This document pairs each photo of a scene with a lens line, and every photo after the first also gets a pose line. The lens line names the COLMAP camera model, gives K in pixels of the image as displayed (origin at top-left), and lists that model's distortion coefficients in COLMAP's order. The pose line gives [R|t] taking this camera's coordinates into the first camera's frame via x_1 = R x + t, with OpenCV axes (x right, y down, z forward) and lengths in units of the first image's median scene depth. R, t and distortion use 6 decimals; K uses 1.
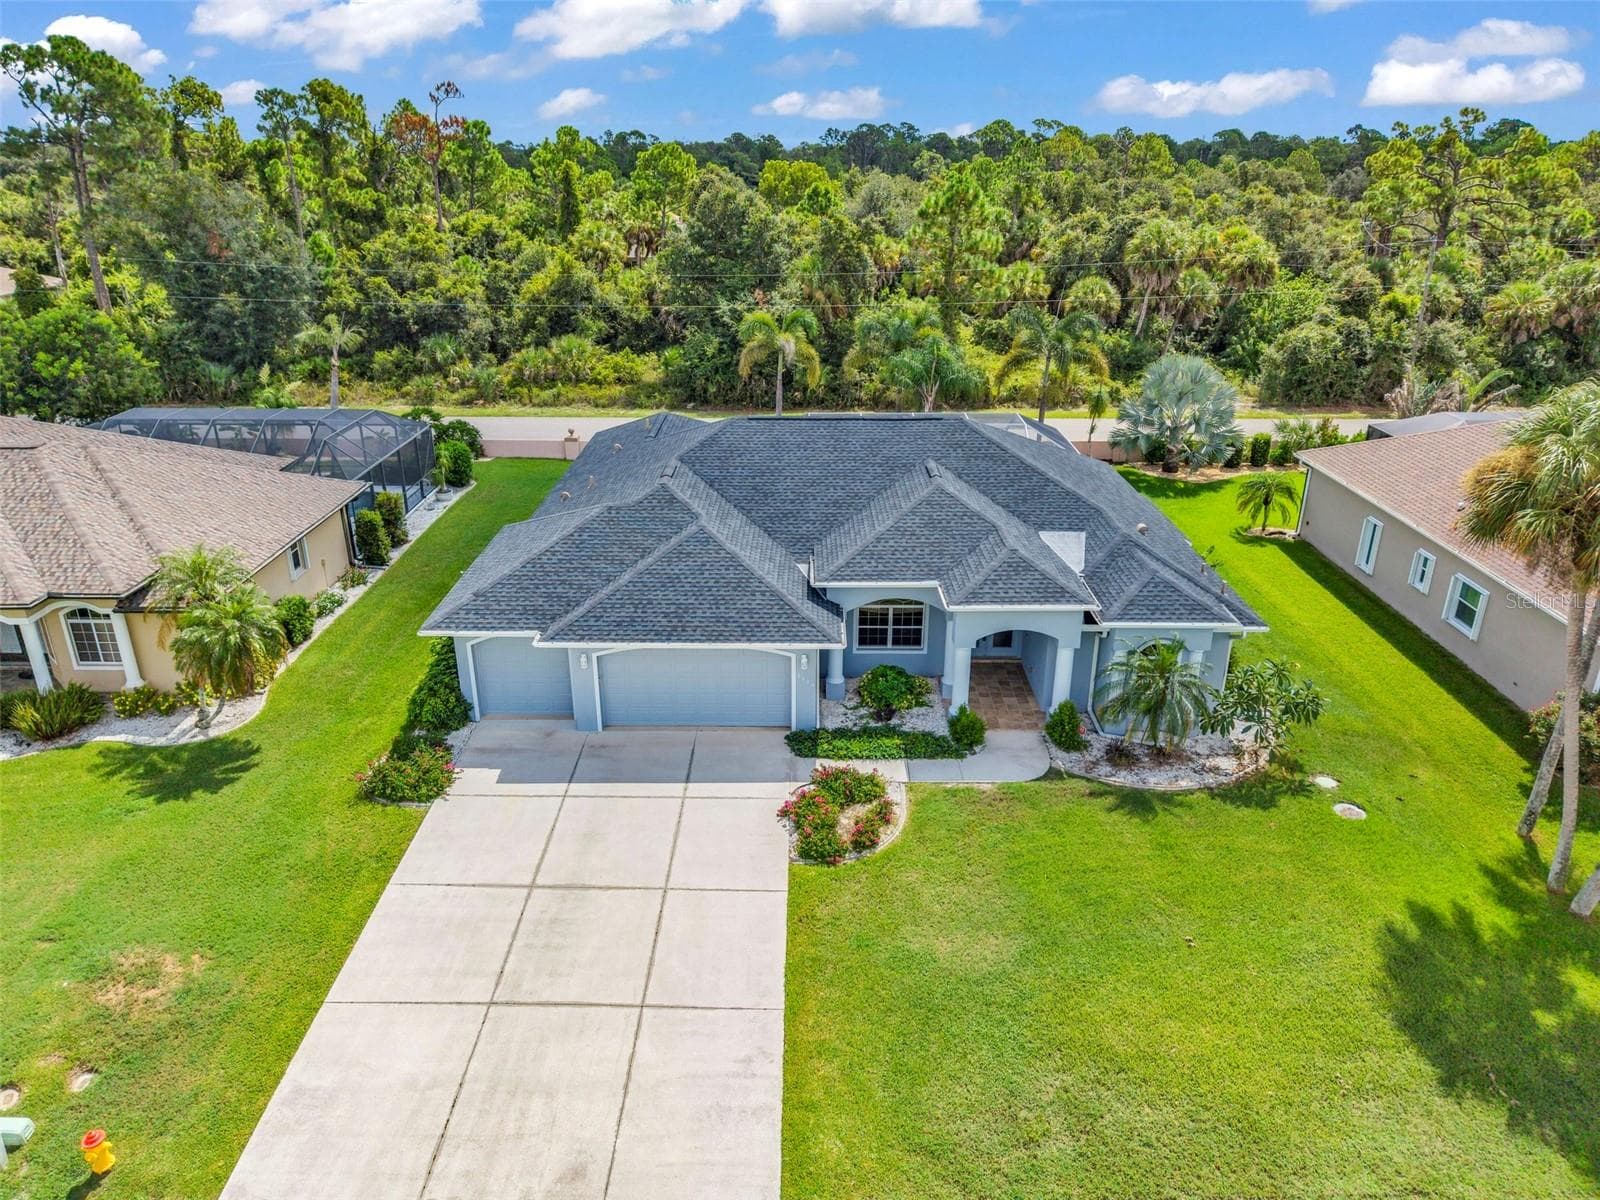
lens RADIAL K [[1057.1, 0, 795.9], [0, 1057.1, 590.5], [0, 0, 1]] dist [0.026971, -0.026641]
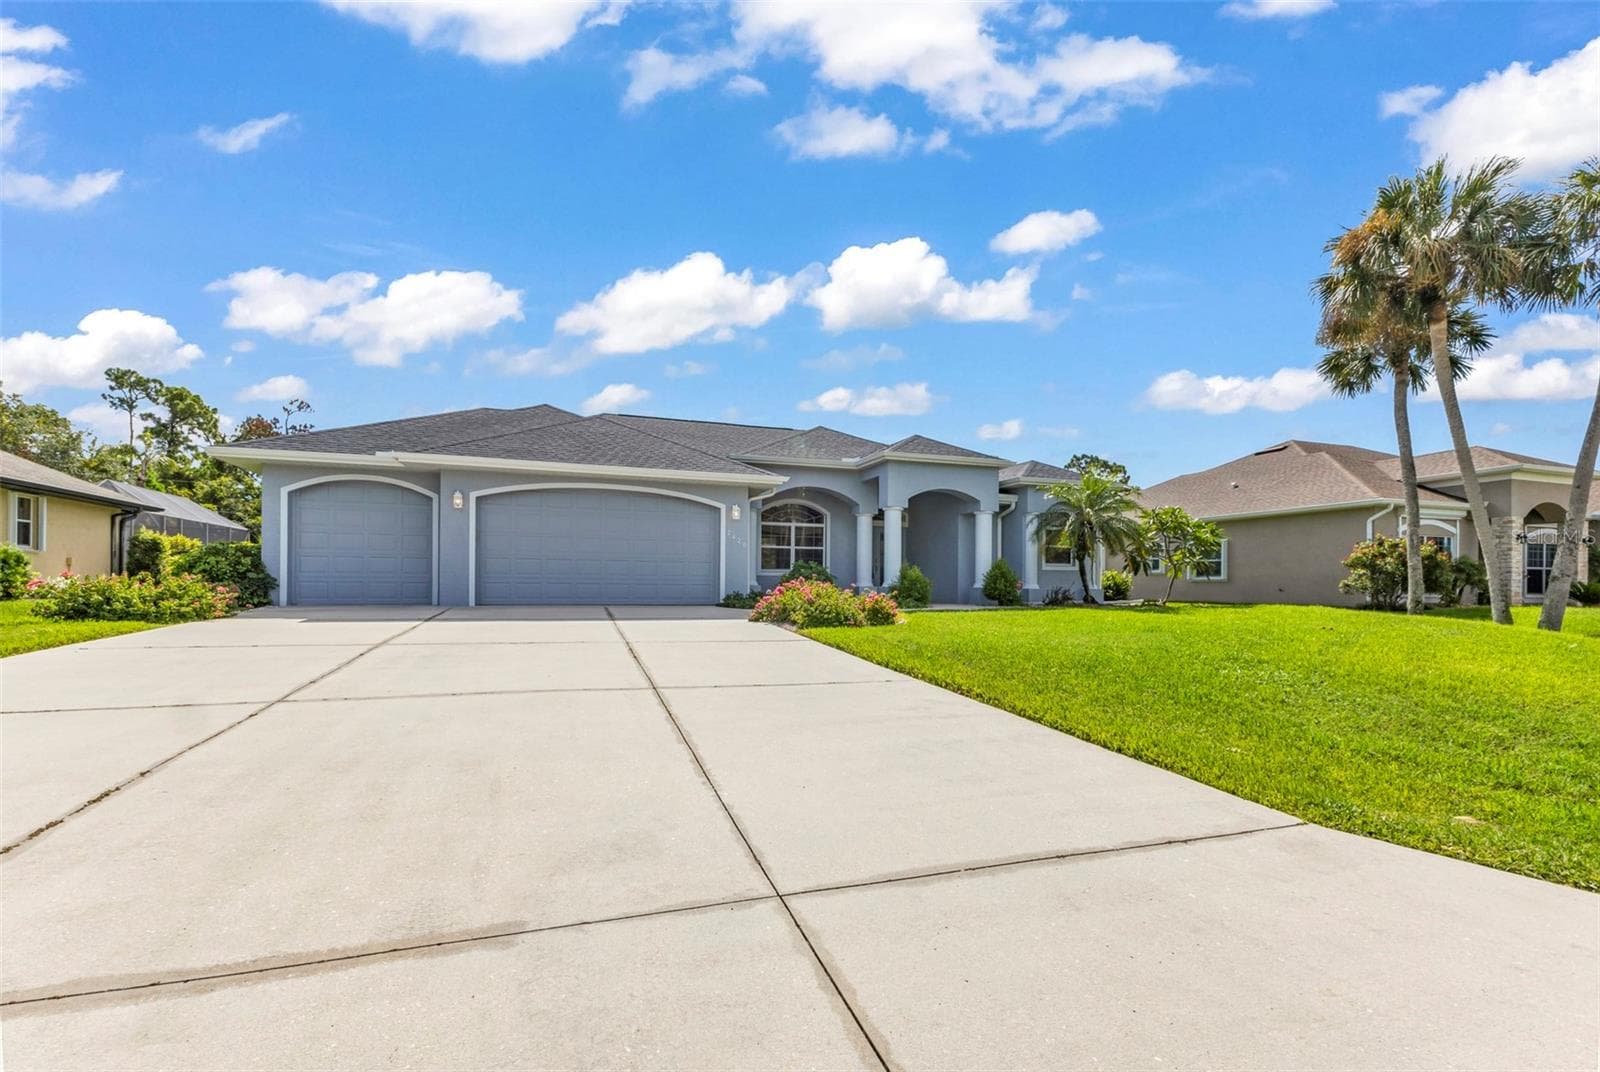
lens RADIAL K [[704.6, 0, 799.9], [0, 704.6, 586.8], [0, 0, 1]] dist [0.007646, -0.000629]
pose [[0.943186, 0.008281, 0.332163, -0.131396], [0.116400, 0.928104, -0.353659, 0.326043], [-0.311211, 0.372229, 0.874410, 0.475432]]
